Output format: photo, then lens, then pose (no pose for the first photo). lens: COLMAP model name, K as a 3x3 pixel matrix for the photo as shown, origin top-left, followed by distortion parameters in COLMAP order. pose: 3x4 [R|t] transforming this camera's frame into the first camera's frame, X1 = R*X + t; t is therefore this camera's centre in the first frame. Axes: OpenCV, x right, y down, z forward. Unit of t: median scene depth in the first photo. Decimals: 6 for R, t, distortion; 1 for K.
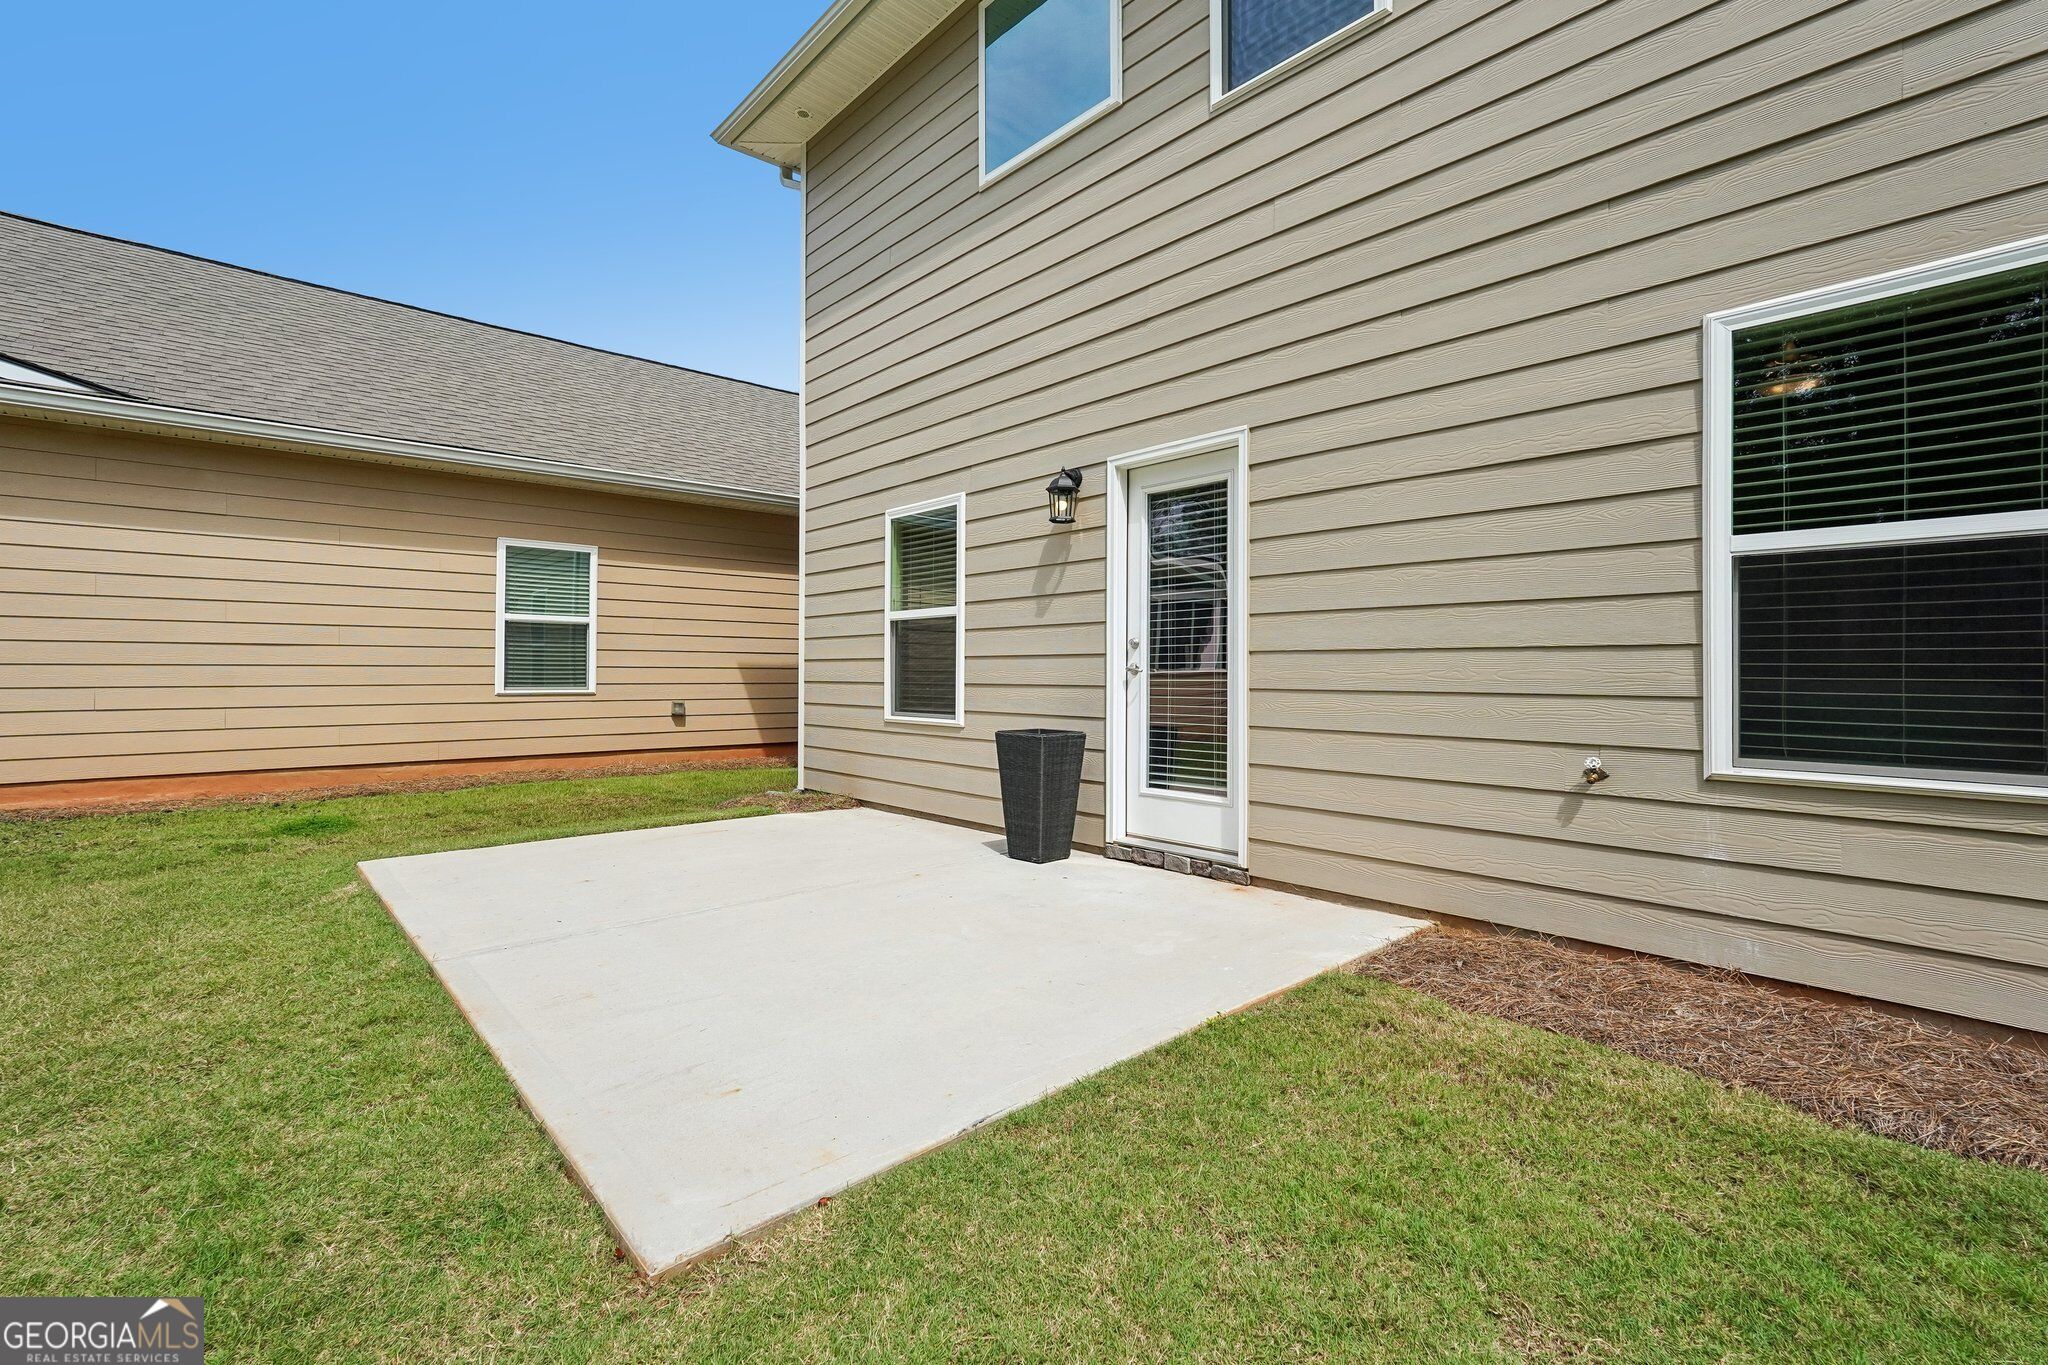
lens RADIAL K [[909.5, 0, 1028.7], [0, 909.5, 672.5], [0, 0, 1]] dist [-0.012589, 0.006445]
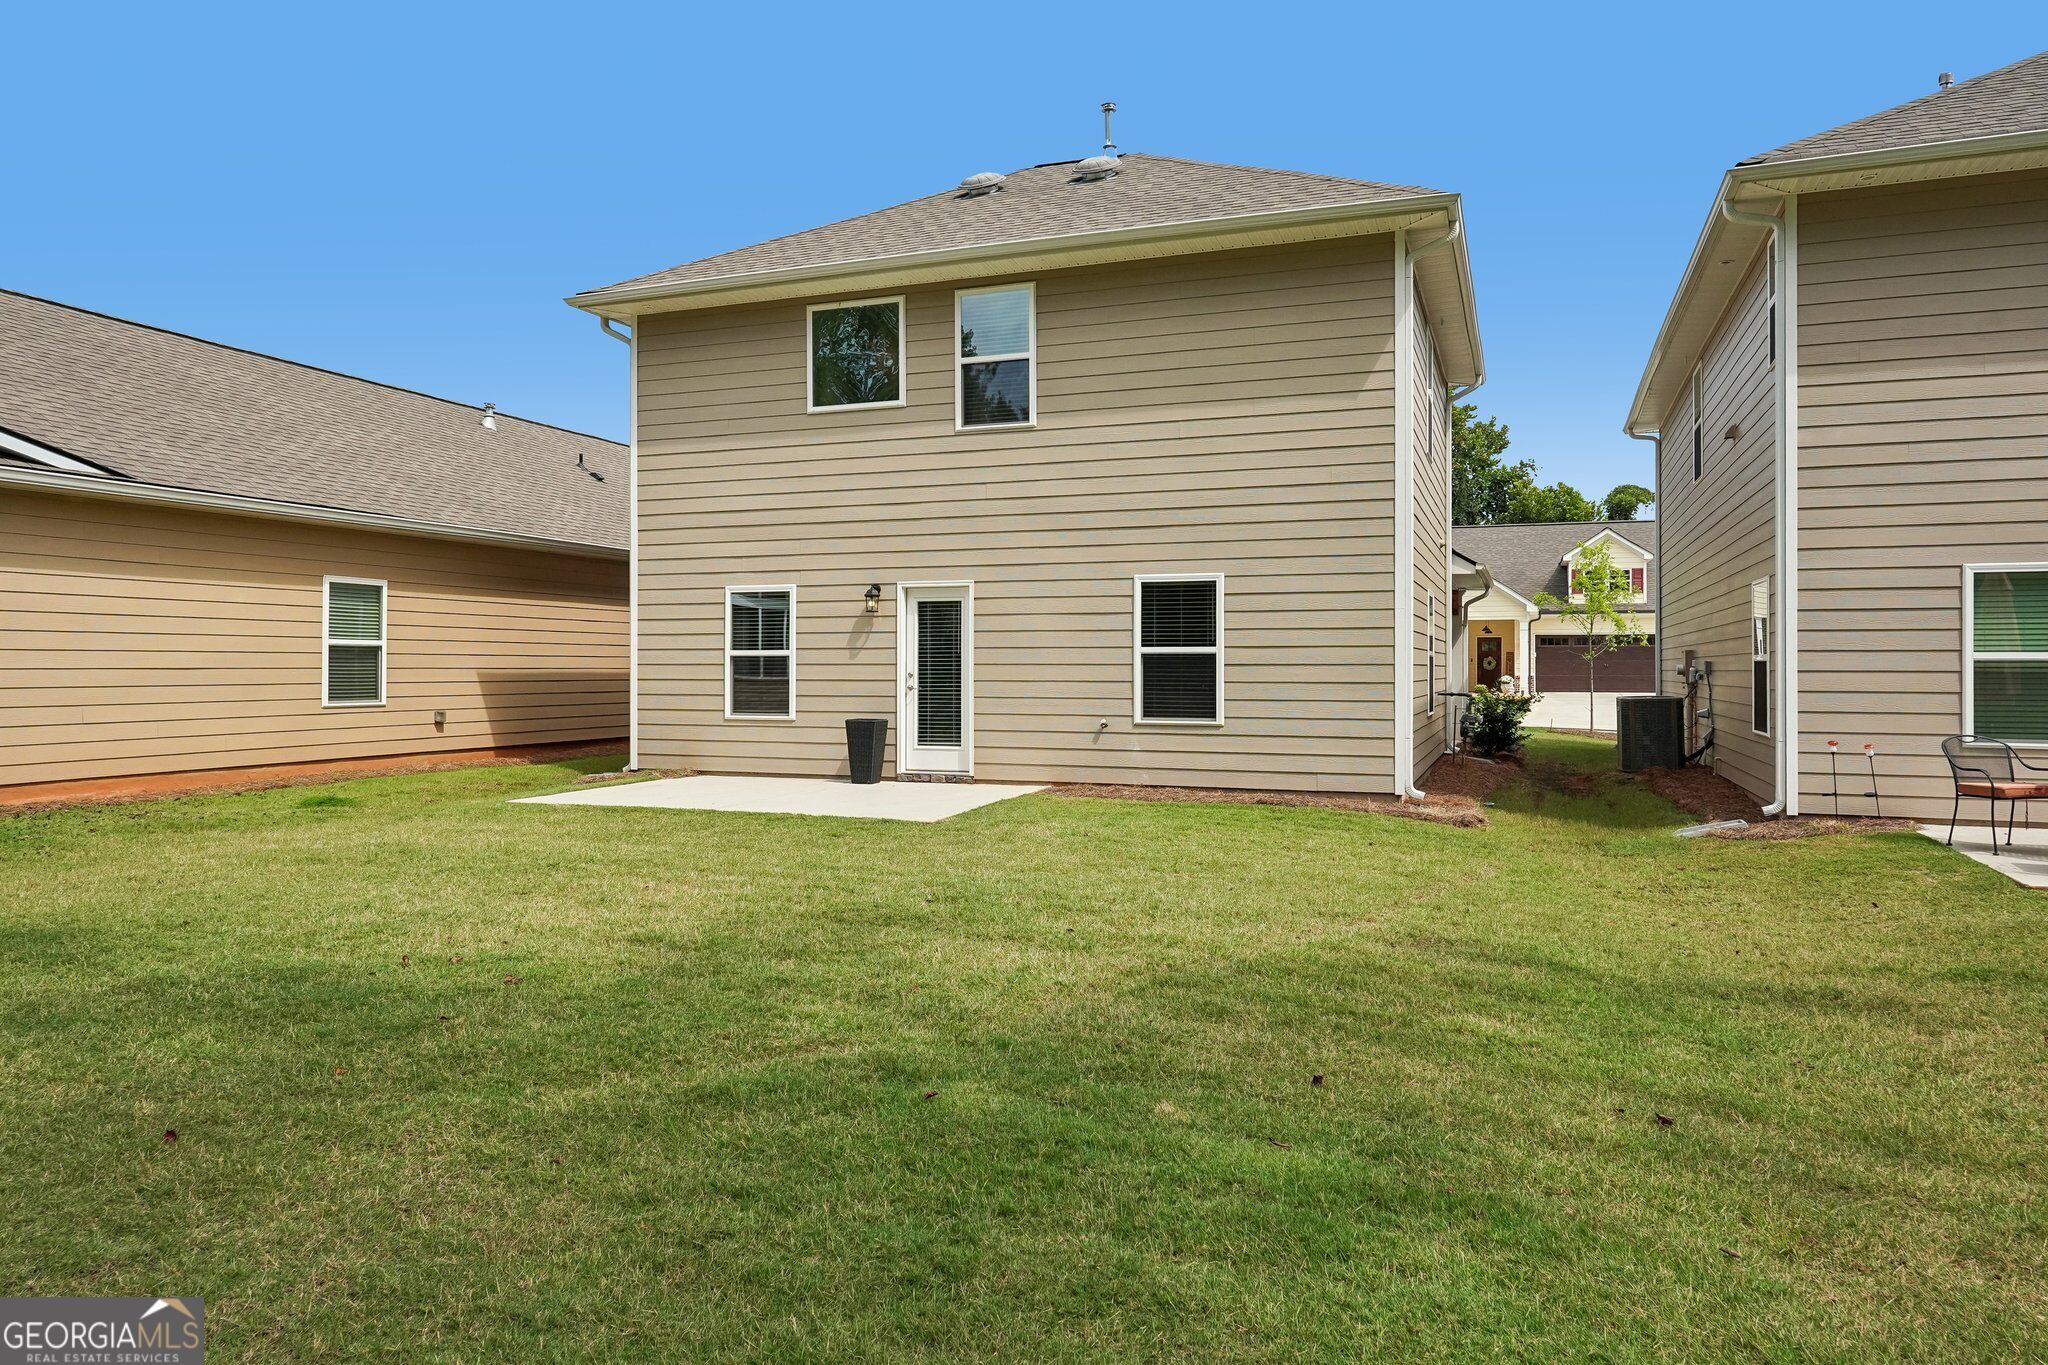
lens RADIAL K [[1316.6, 0, 1024.2], [0, 1316.6, 677.8], [0, 0, 1]] dist [-0.004664, -0.000233]
pose [[0.888402, -0.005615, 0.459032, -0.904386], [0.001395, 0.999954, 0.009532, -0.047319], [-0.459064, -0.007828, 0.888369, -1.546040]]
